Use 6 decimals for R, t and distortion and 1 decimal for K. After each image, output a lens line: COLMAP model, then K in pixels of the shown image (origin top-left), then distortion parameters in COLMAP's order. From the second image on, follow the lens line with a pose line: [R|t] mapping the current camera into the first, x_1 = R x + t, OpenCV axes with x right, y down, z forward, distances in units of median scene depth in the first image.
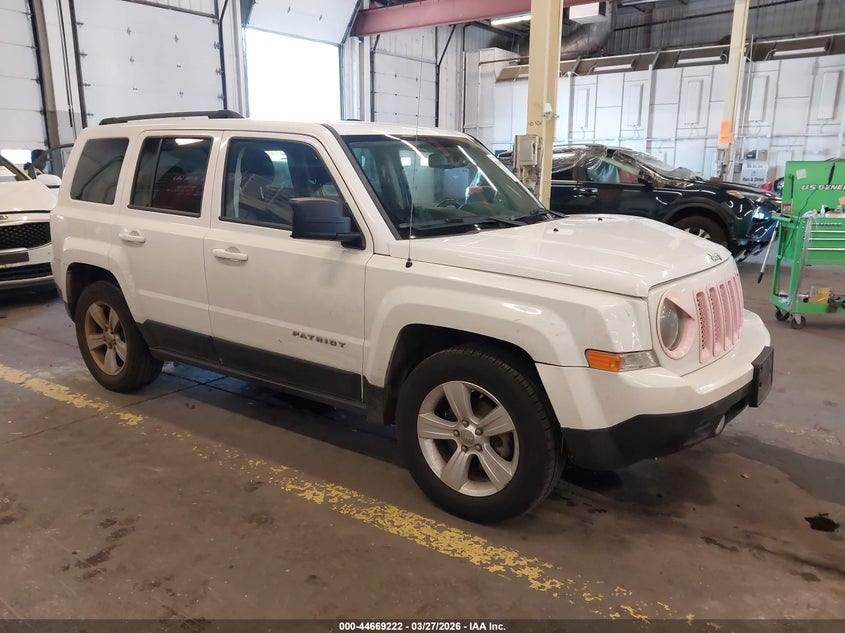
lens RADIAL K [[682.8, 0, 422.5], [0, 682.8, 316.5], [0, 0, 1]] dist [0.007659, -0.003825]
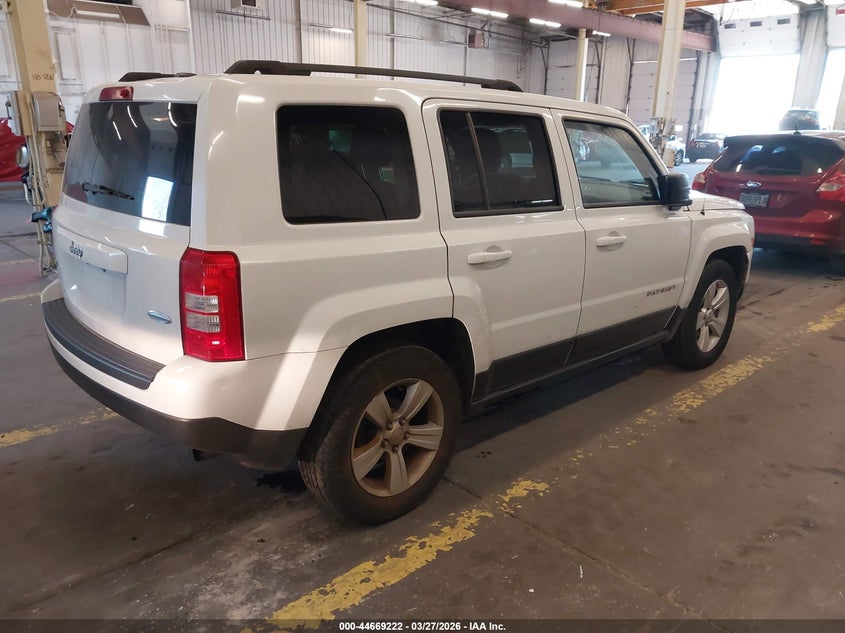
lens RADIAL K [[673.1, 0, 422.5], [0, 673.1, 316.5], [0, 0, 1]] dist [-0.000428, 0.004474]
pose [[0.187039, -0.268989, 0.944807, -1.219213], [0.202793, 0.951637, 0.230788, -0.252556], [-0.961193, 0.148434, 0.232542, 1.003884]]
